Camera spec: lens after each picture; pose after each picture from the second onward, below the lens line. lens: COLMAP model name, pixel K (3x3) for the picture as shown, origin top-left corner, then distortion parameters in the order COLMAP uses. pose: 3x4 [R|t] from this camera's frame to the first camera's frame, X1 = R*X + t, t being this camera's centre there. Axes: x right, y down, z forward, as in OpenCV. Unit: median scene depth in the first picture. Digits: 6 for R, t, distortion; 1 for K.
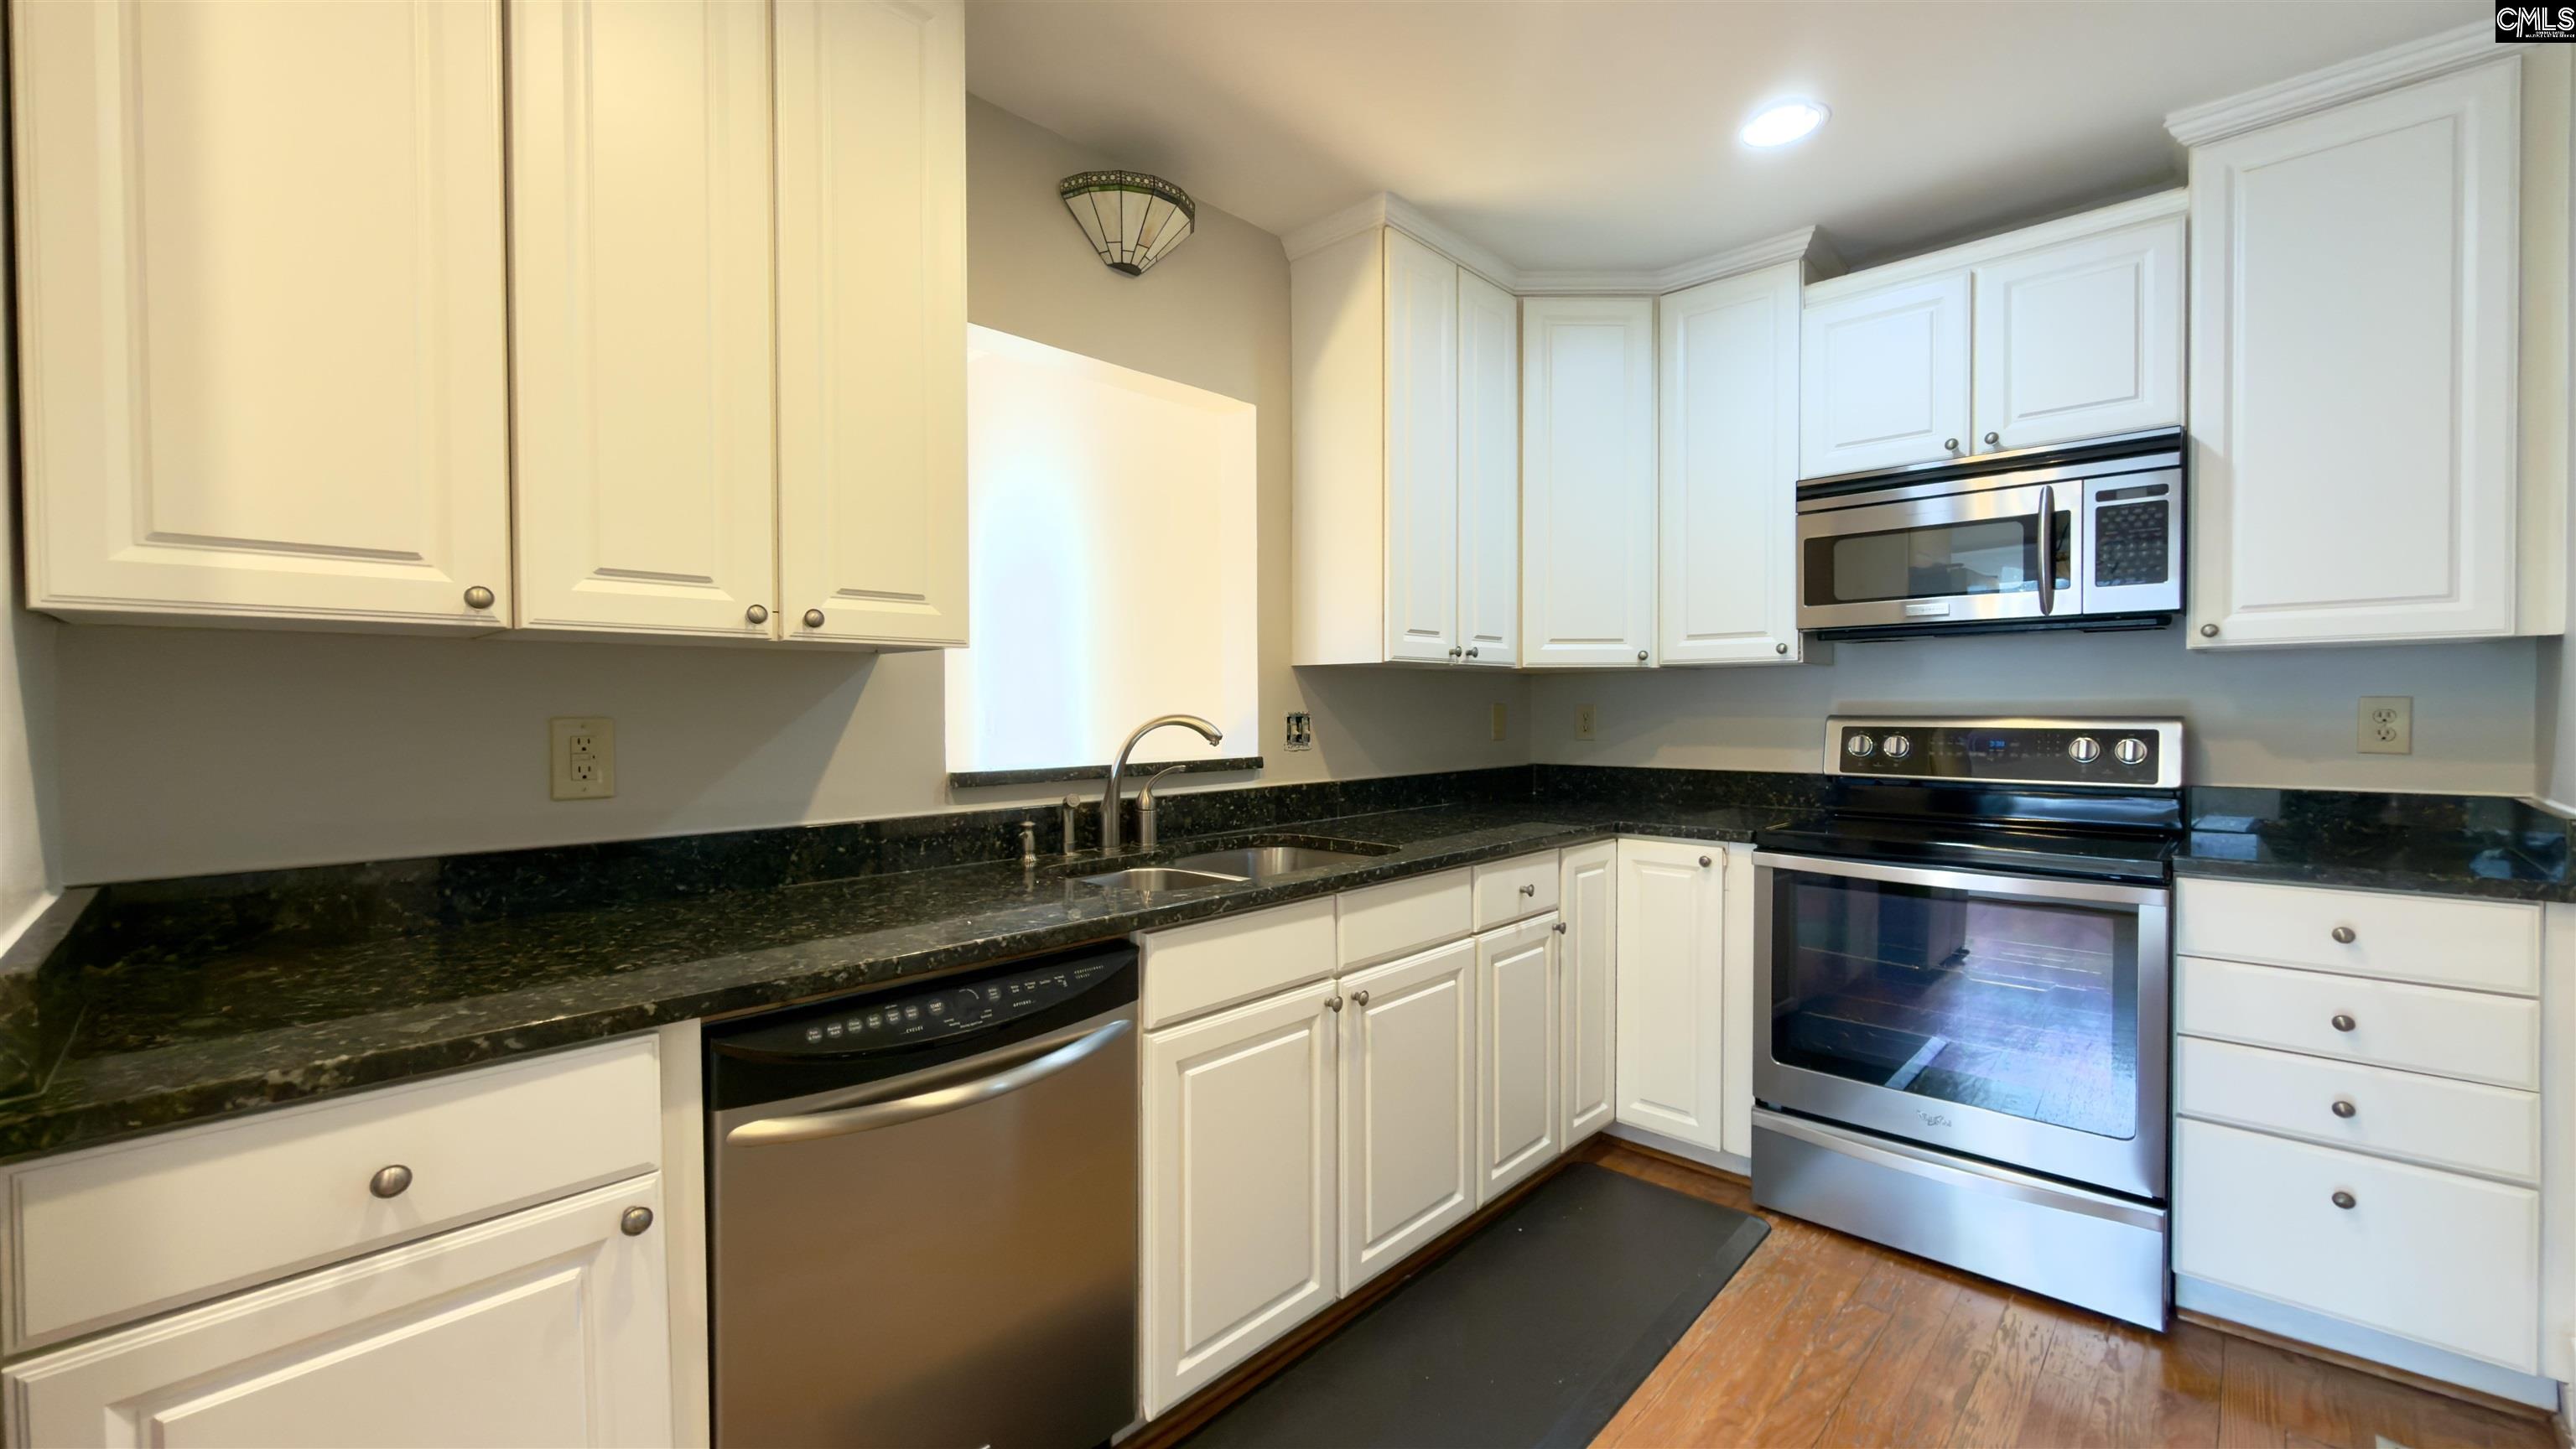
lens RADIAL K [[1011.2, 0, 1288.0], [0, 1011.2, 724.5], [0, 0, 1]] dist [0.010897, -0.000032]
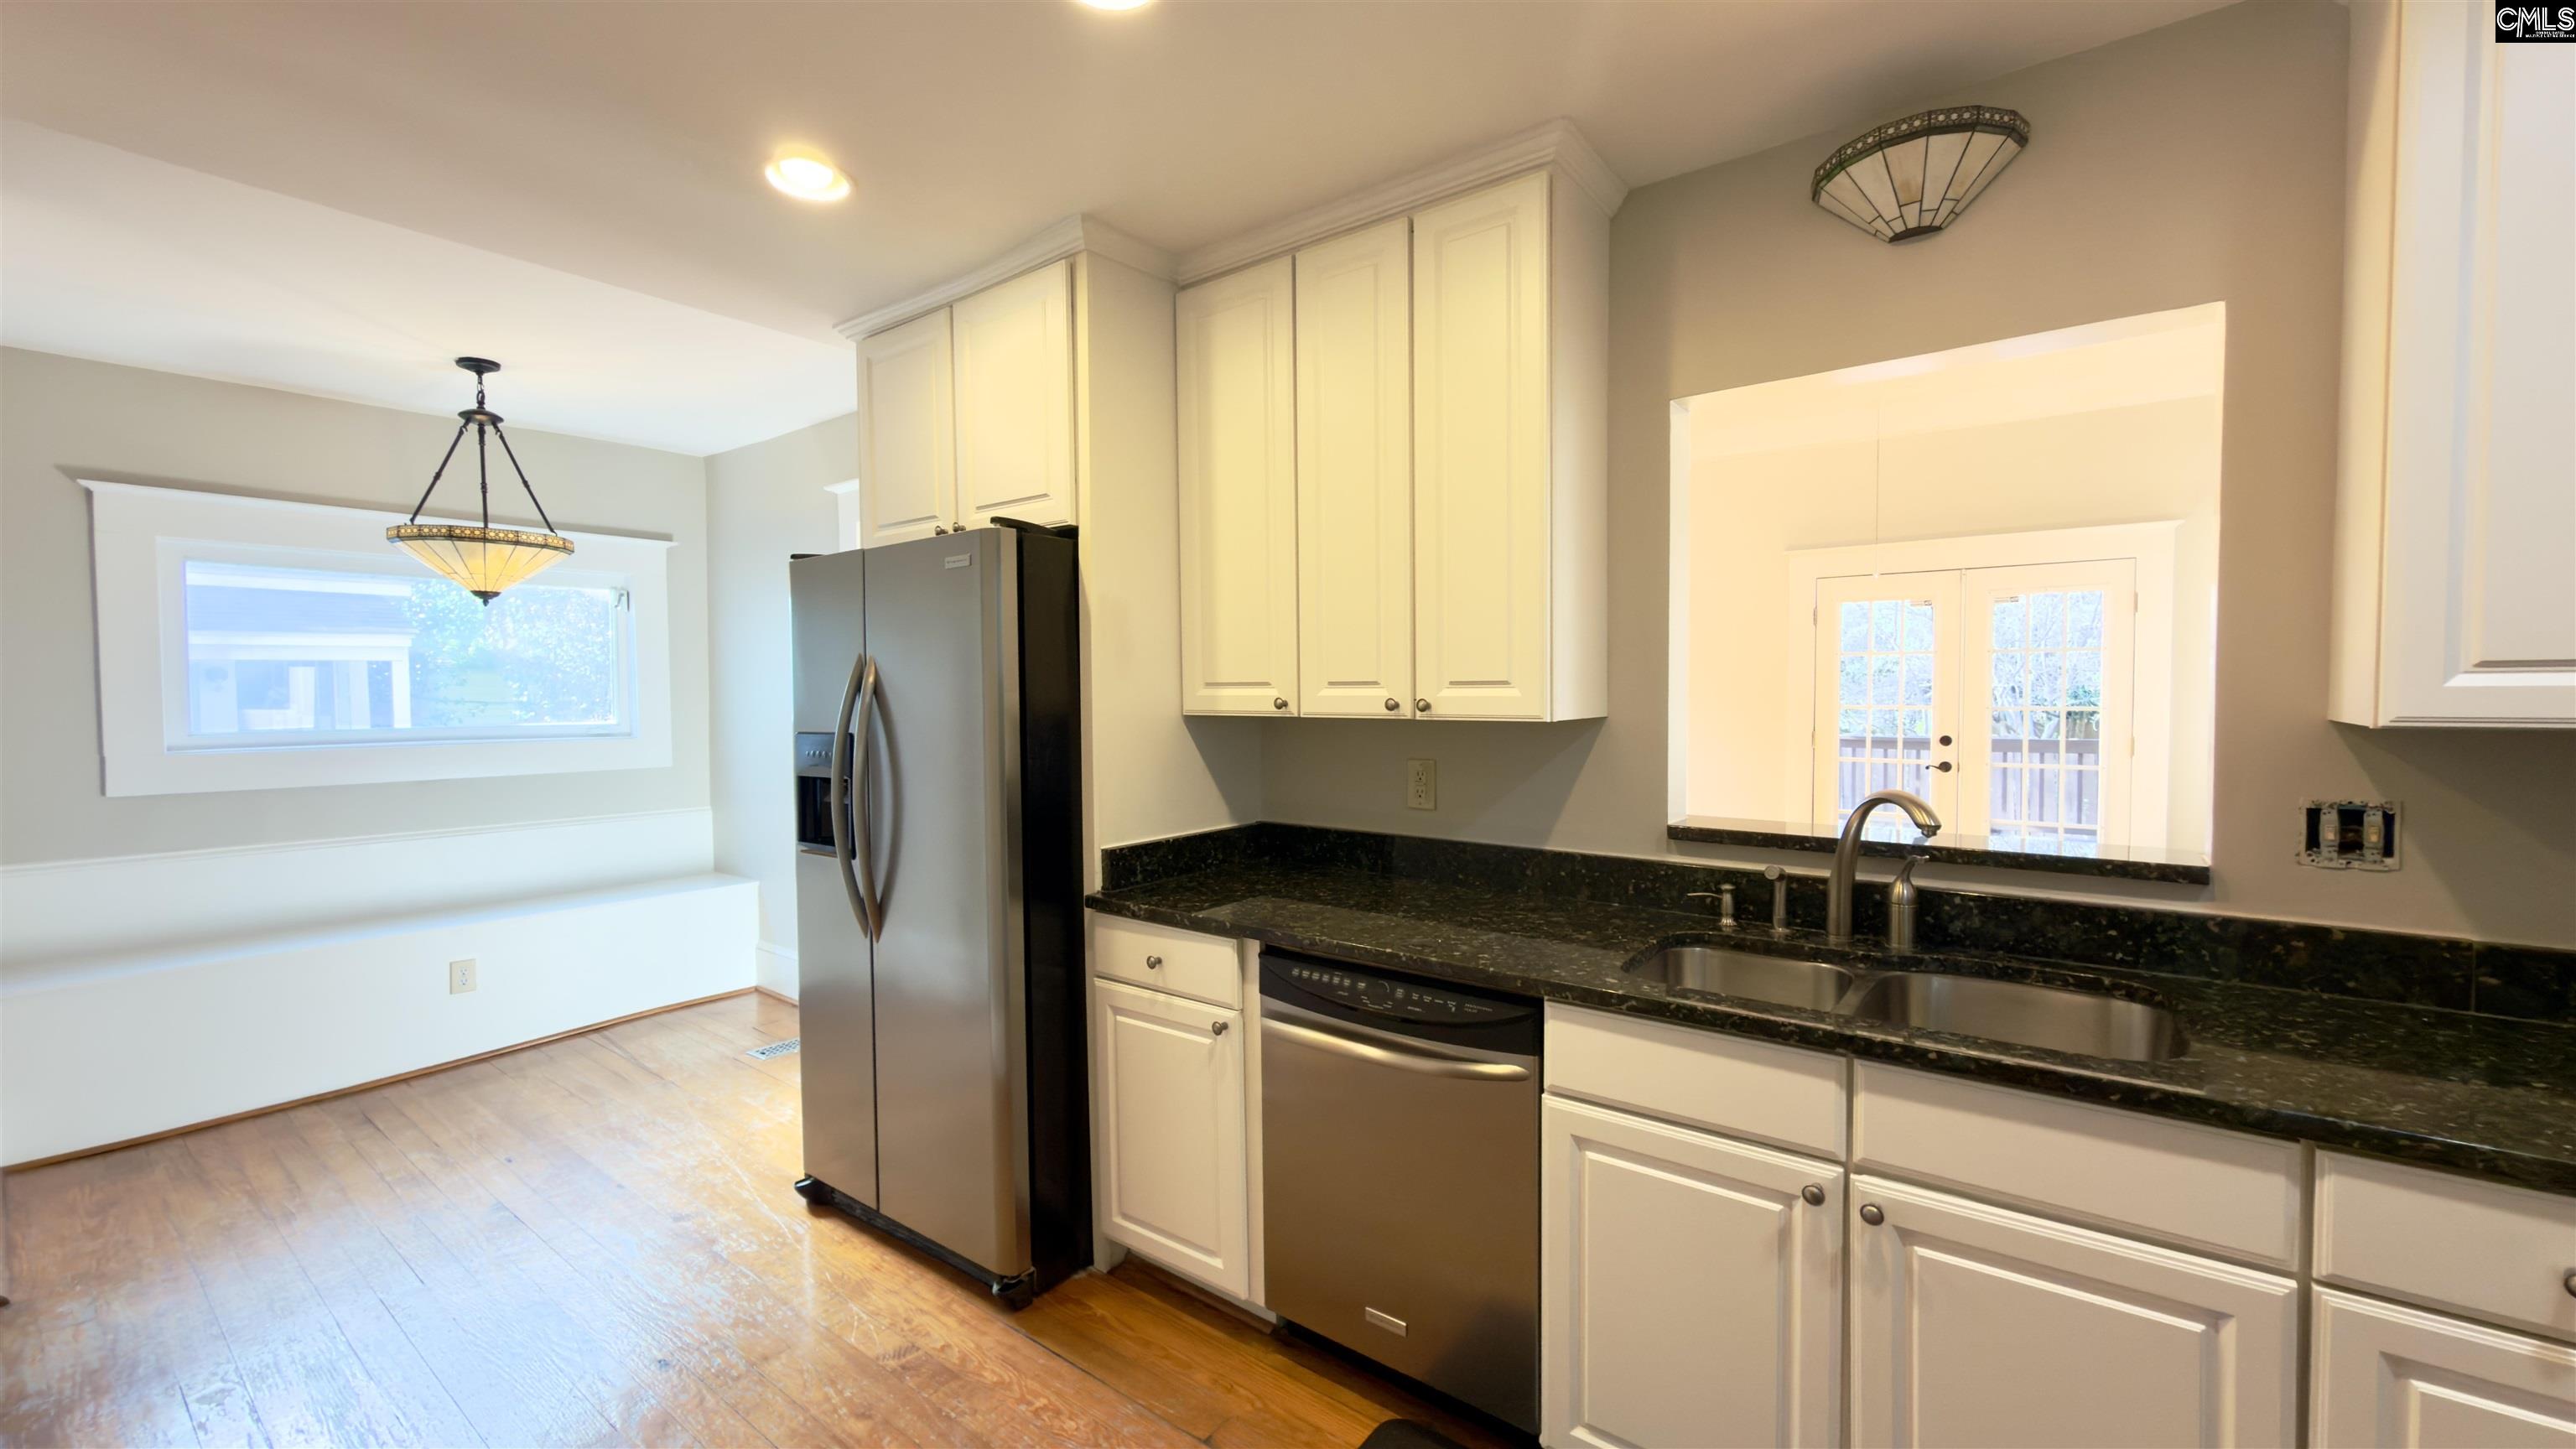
lens RADIAL K [[1011.2, 0, 1288.0], [0, 1011.2, 724.5], [0, 0, 1]] dist [0.010897, -0.000032]
pose [[0.121586, 0.040021, -0.991774, 0.675117], [-0.012122, 0.999172, 0.038834, -0.094136], [0.992507, 0.007301, 0.121971, 0.459308]]
